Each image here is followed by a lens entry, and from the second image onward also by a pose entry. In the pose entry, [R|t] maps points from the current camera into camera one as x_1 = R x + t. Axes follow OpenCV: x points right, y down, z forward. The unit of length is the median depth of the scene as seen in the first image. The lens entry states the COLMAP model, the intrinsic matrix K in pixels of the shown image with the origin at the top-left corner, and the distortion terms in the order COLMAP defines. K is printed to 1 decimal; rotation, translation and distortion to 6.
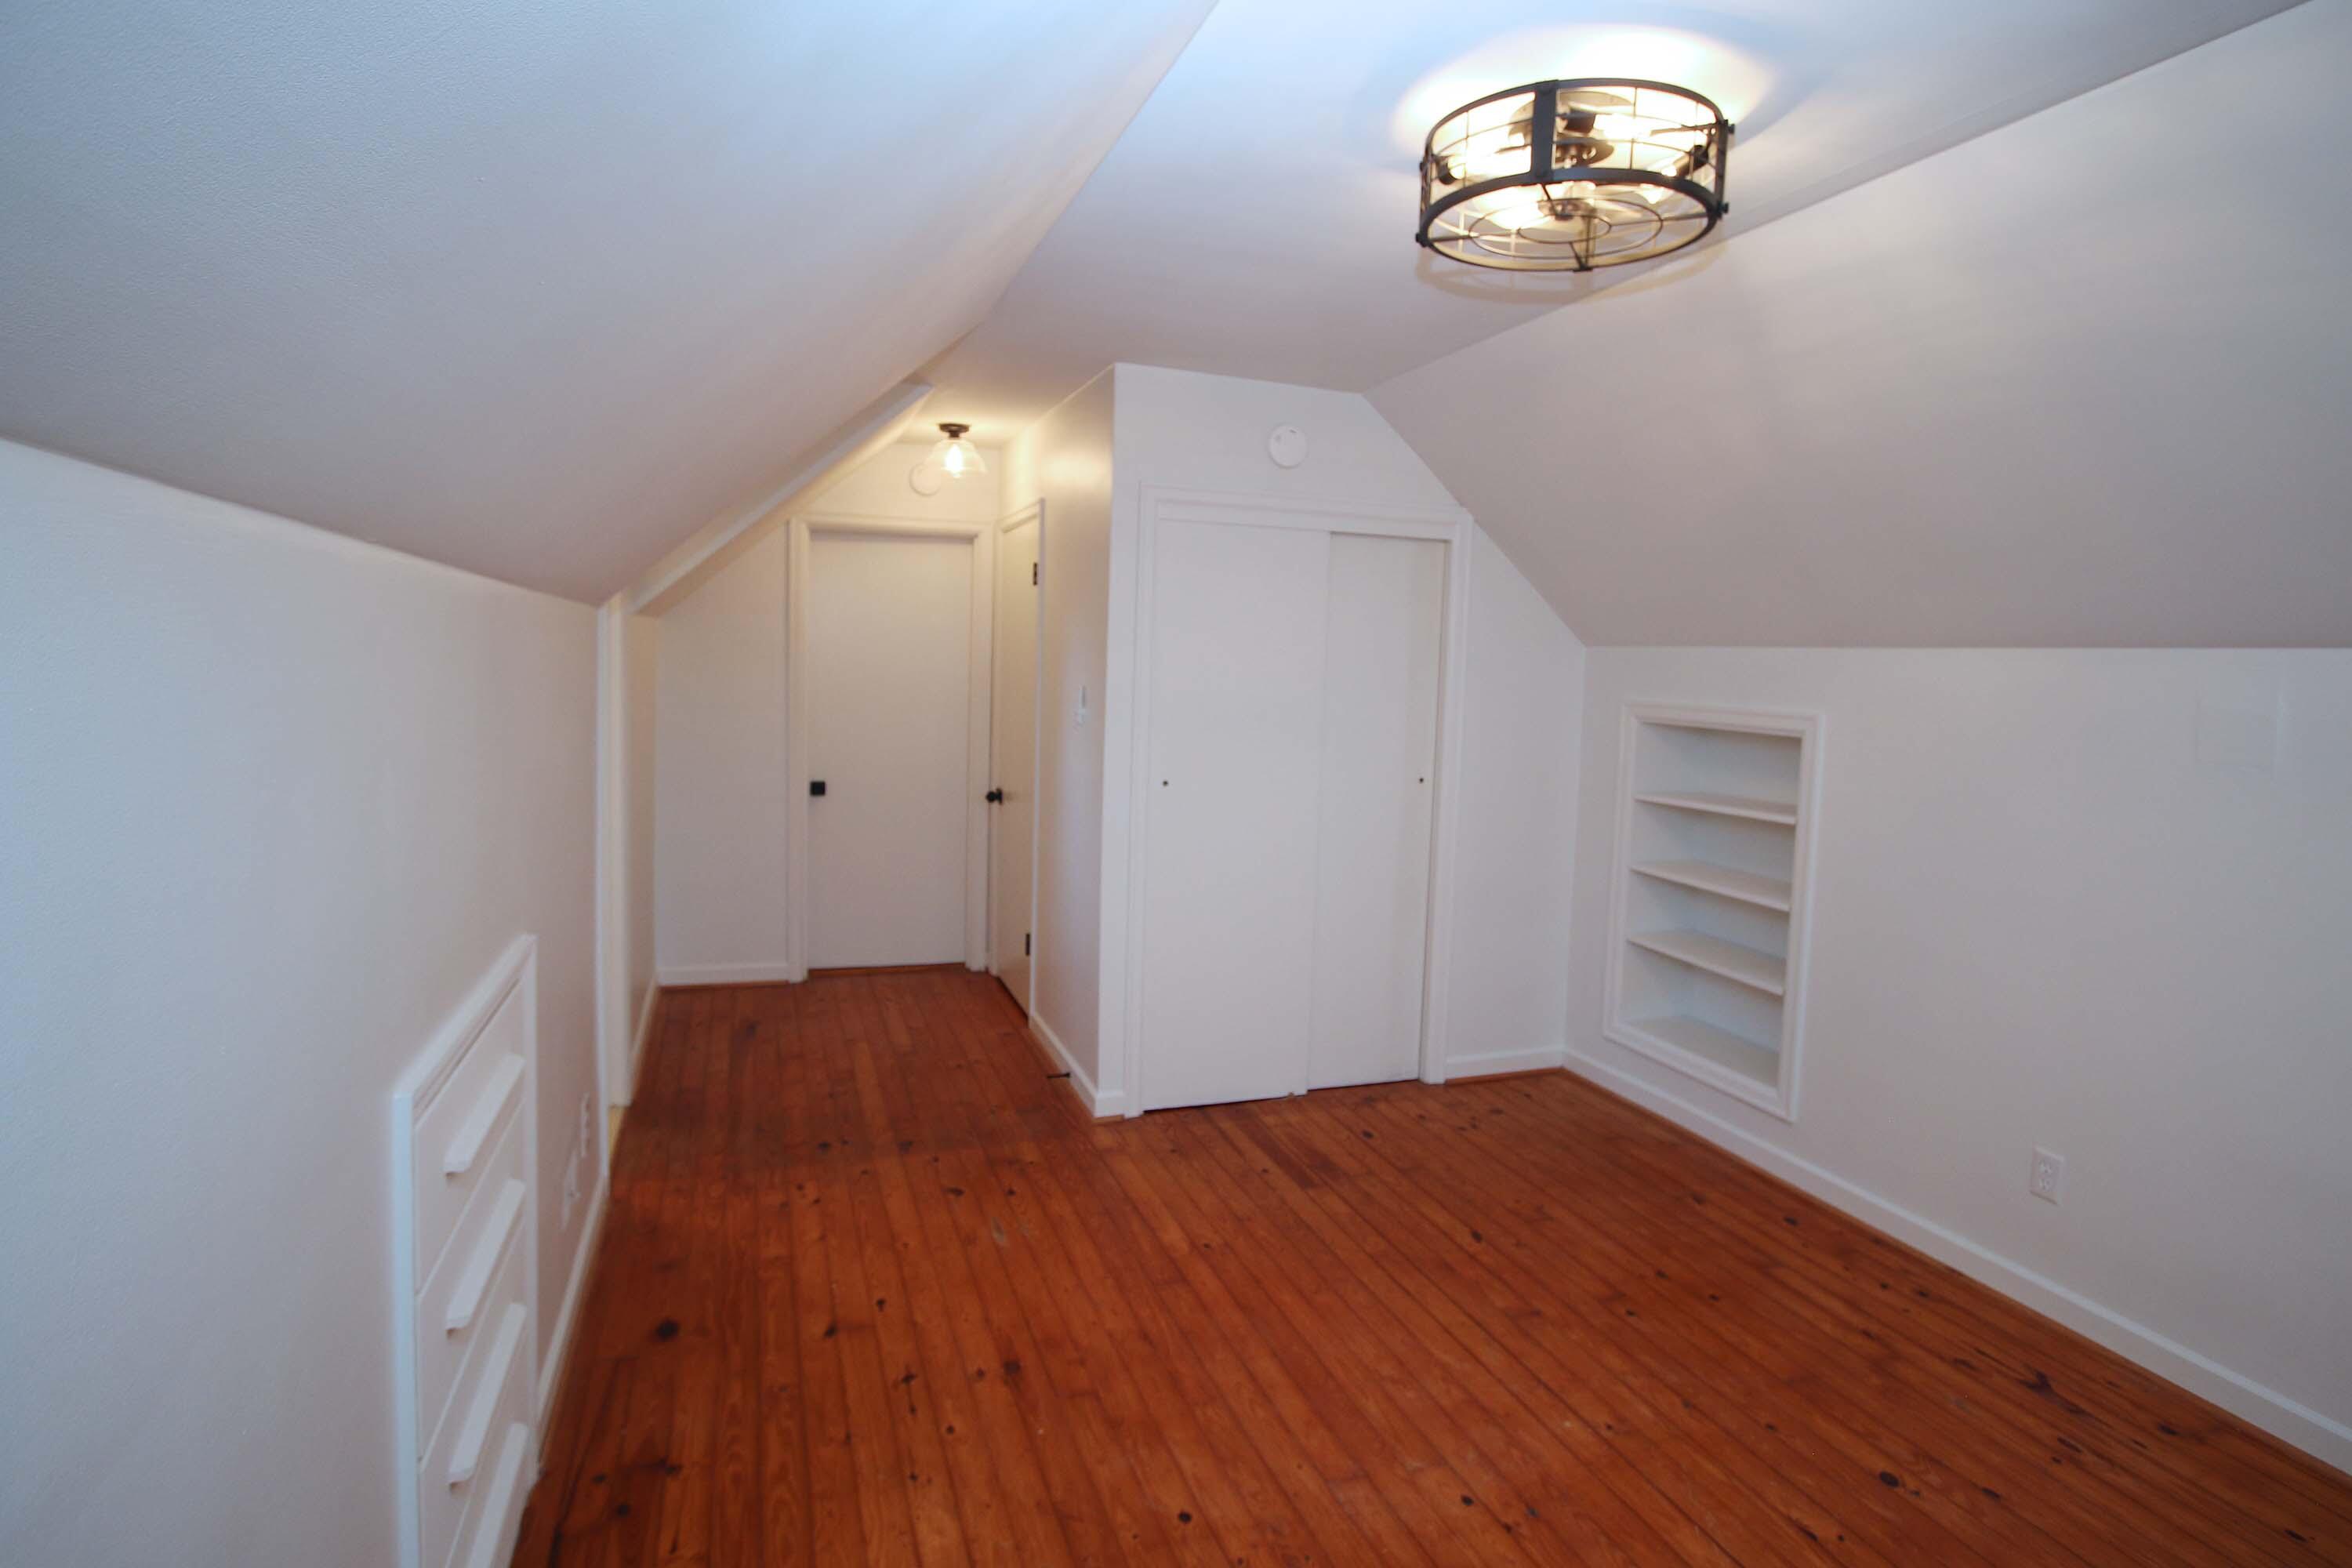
lens RADIAL K [[1216.7, 0, 1177.8], [0, 1216.7, 760.3], [0, 0, 1]] dist [-0.023941, 0.008617]
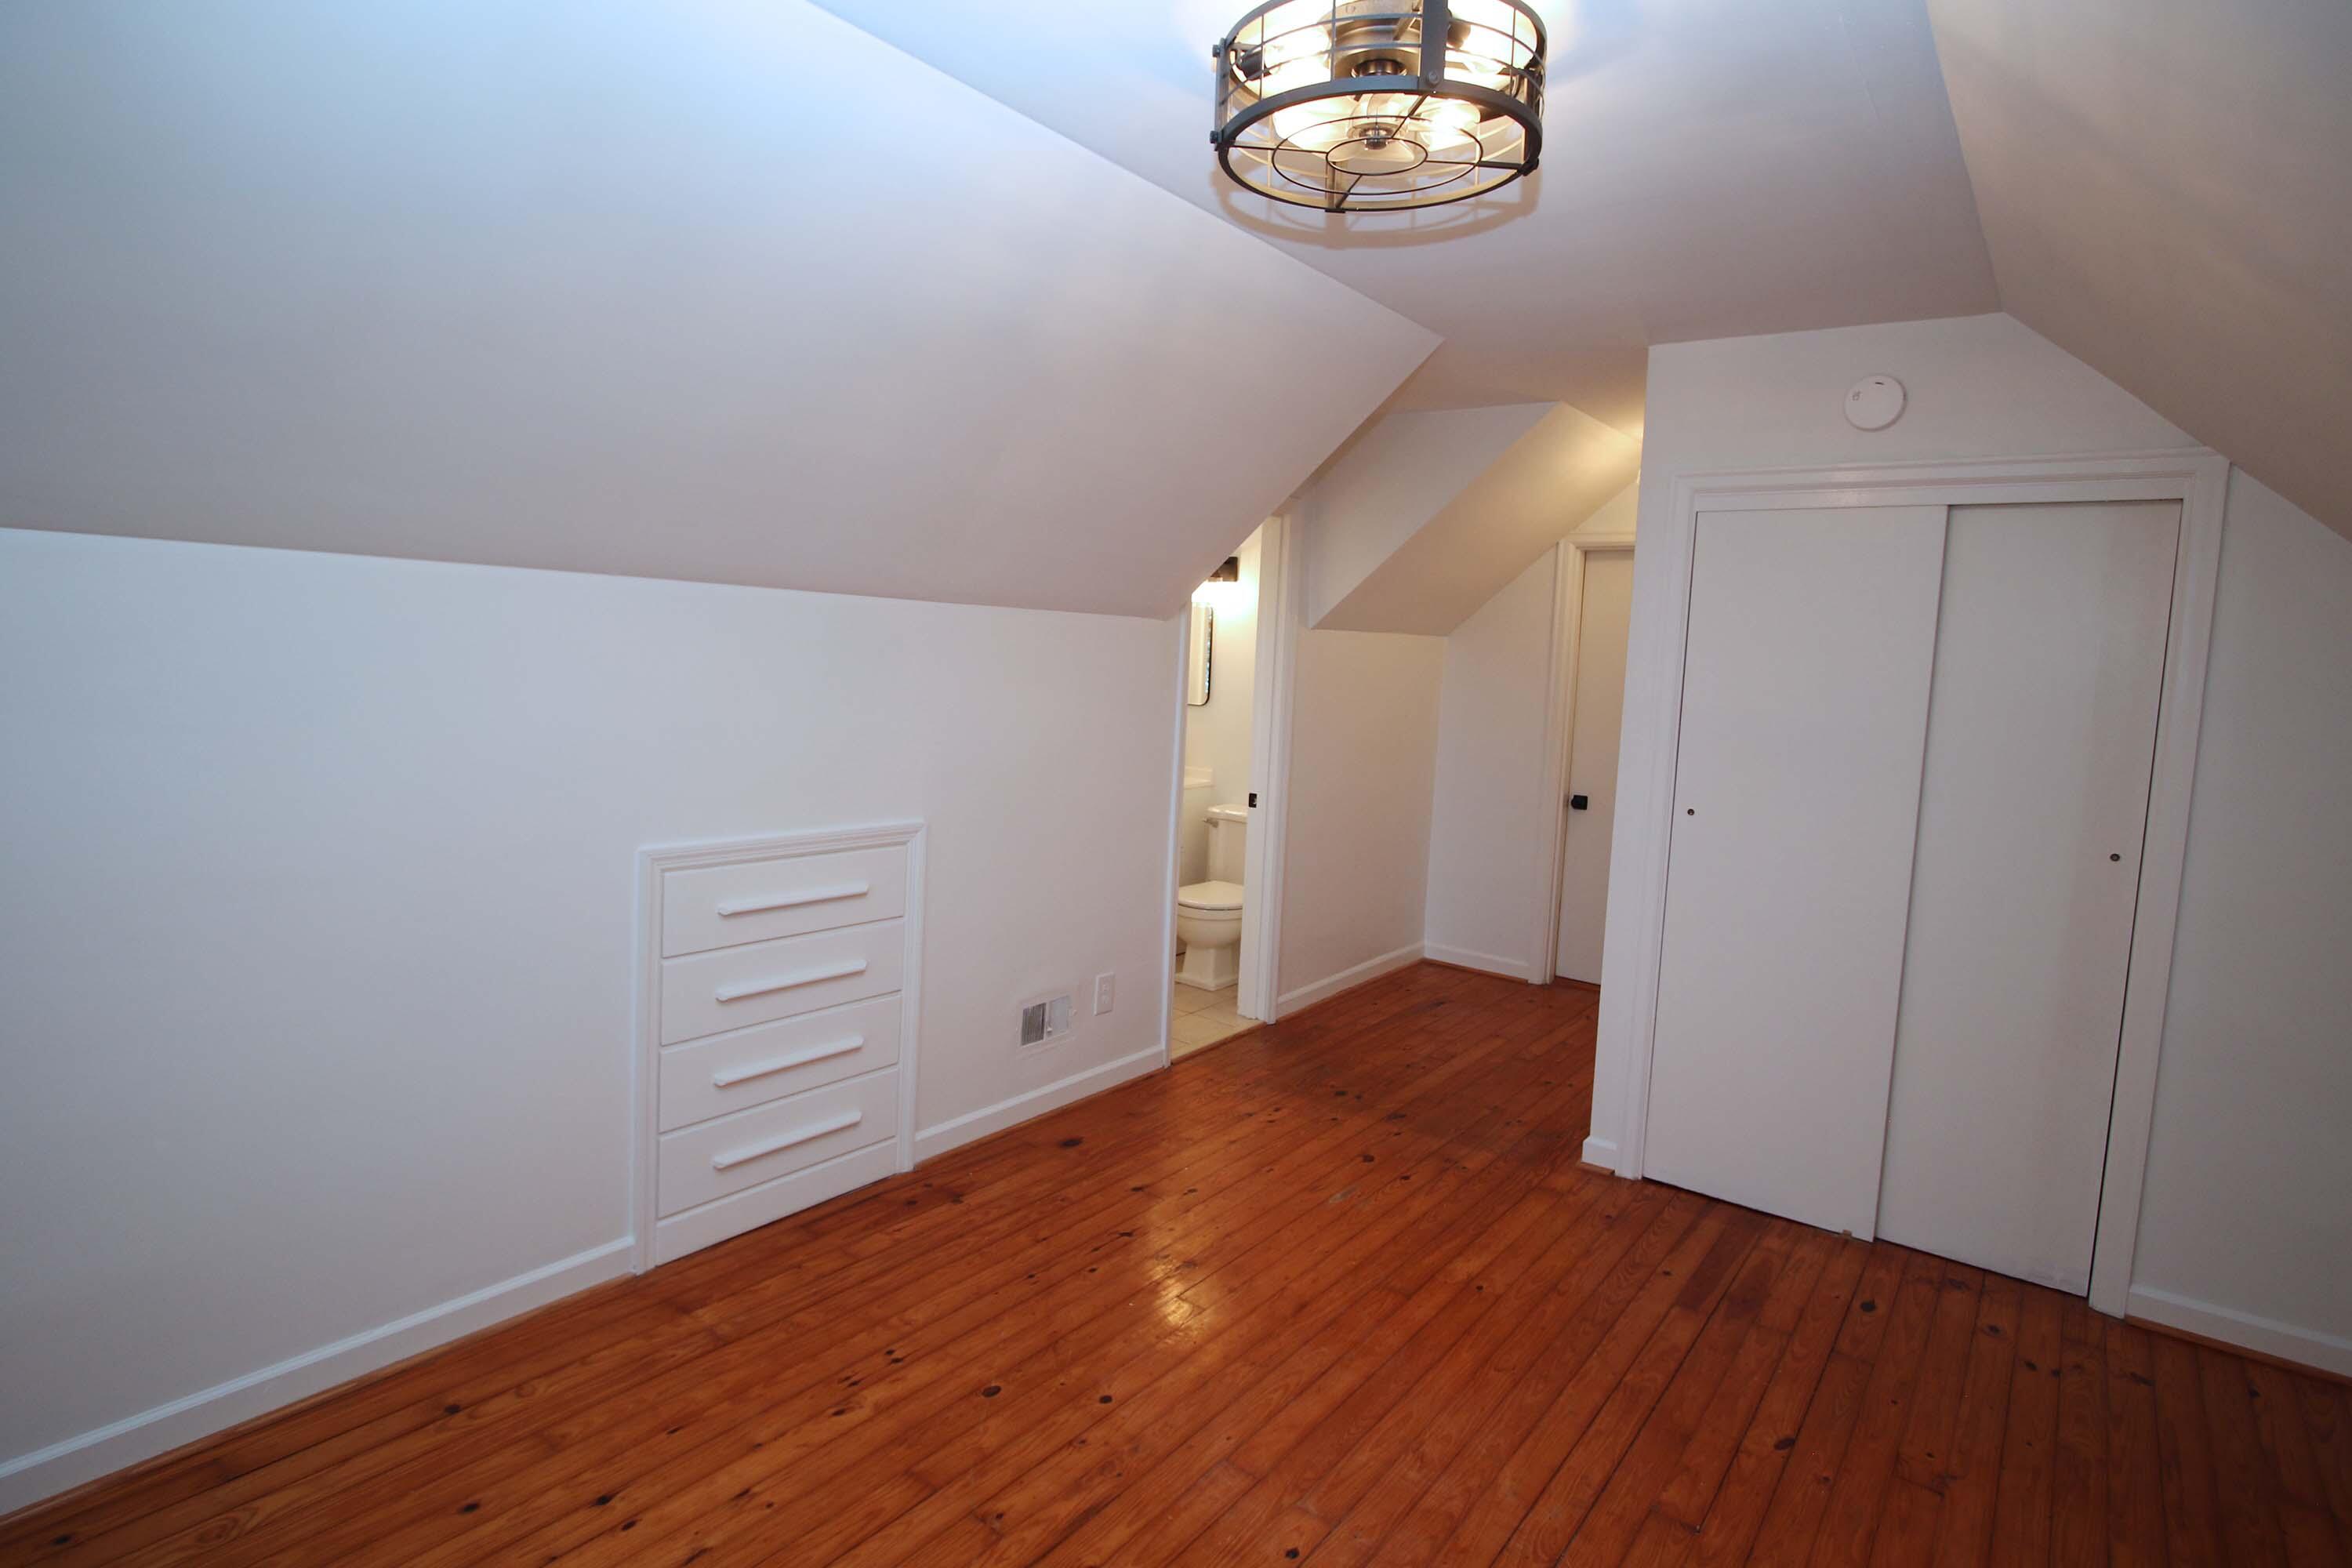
lens RADIAL K [[1216.7, 0, 1177.8], [0, 1216.7, 760.3], [0, 0, 1]] dist [-0.023941, 0.008617]
pose [[0.542142, 0.069237, -0.837429, 0.640963], [-0.096998, 0.995094, 0.019477, 0.000571], [0.834669, 0.070670, 0.546198, 0.264677]]
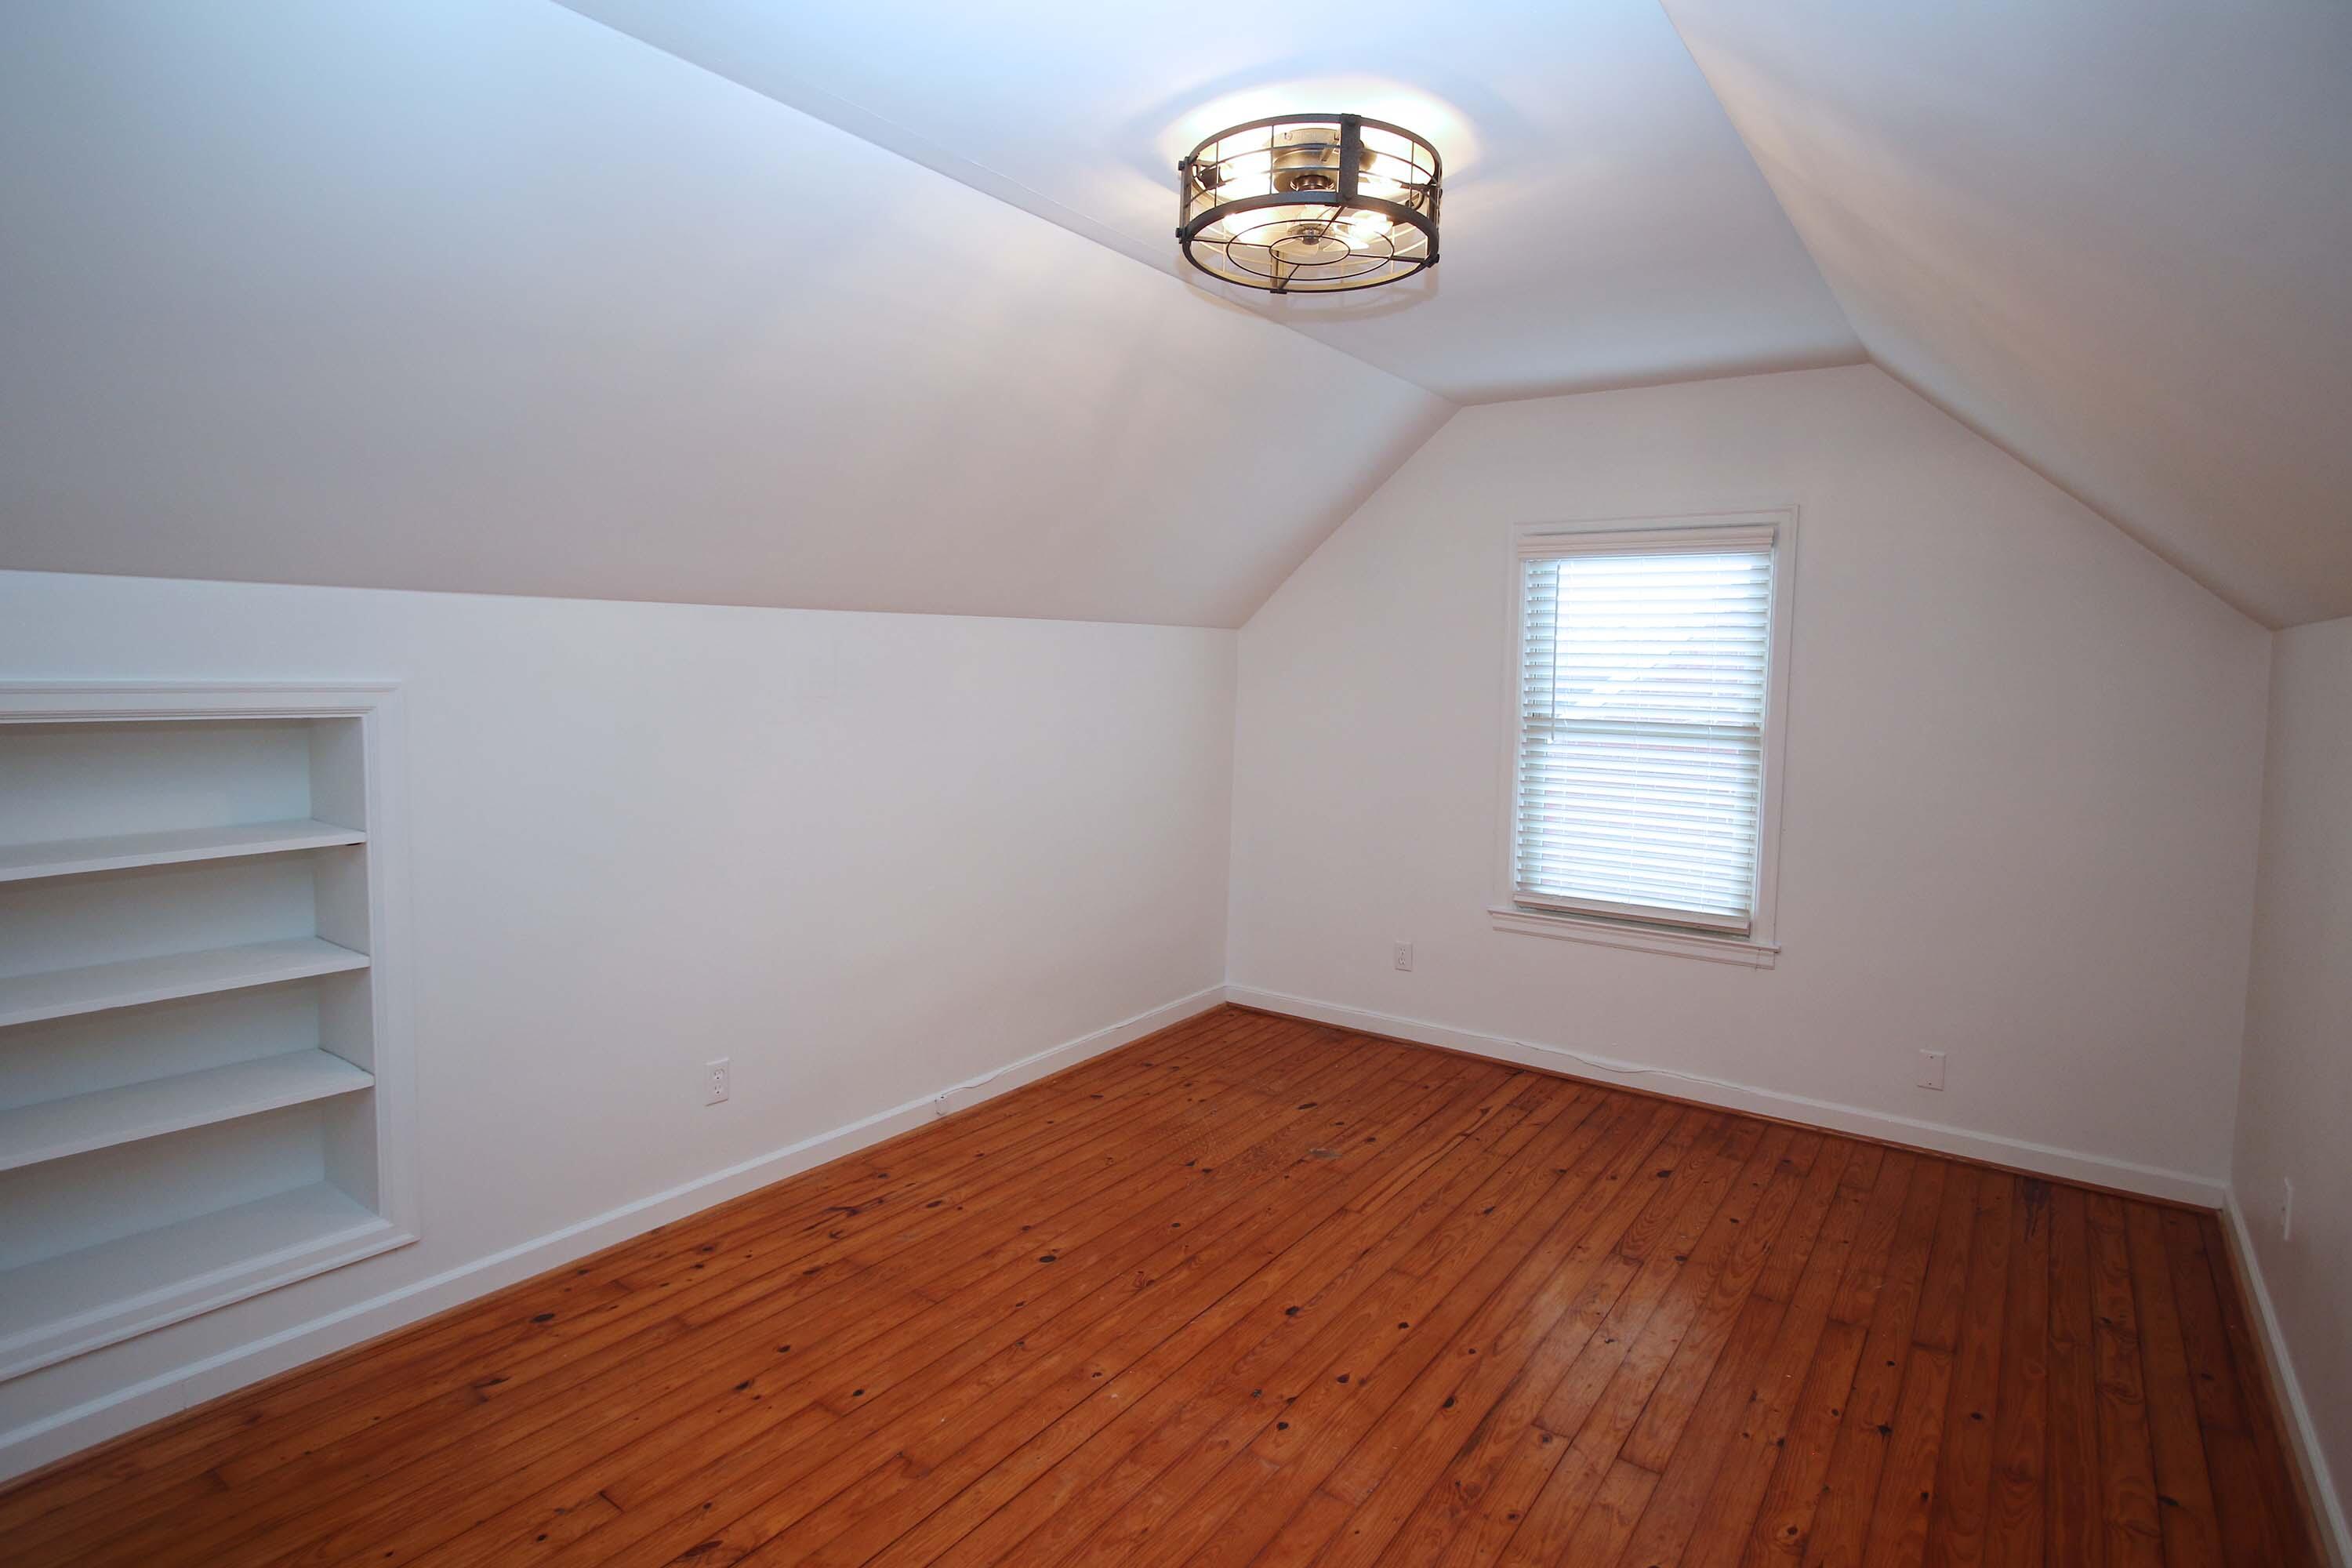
lens RADIAL K [[1216.7, 0, 1177.8], [0, 1216.7, 760.3], [0, 0, 1]] dist [-0.023941, 0.008617]
pose [[-0.559763, -0.110862, 0.821204, -0.363214], [0.039747, 0.986278, 0.160240, -0.100217], [-0.827699, 0.122337, -0.547675, 1.106321]]
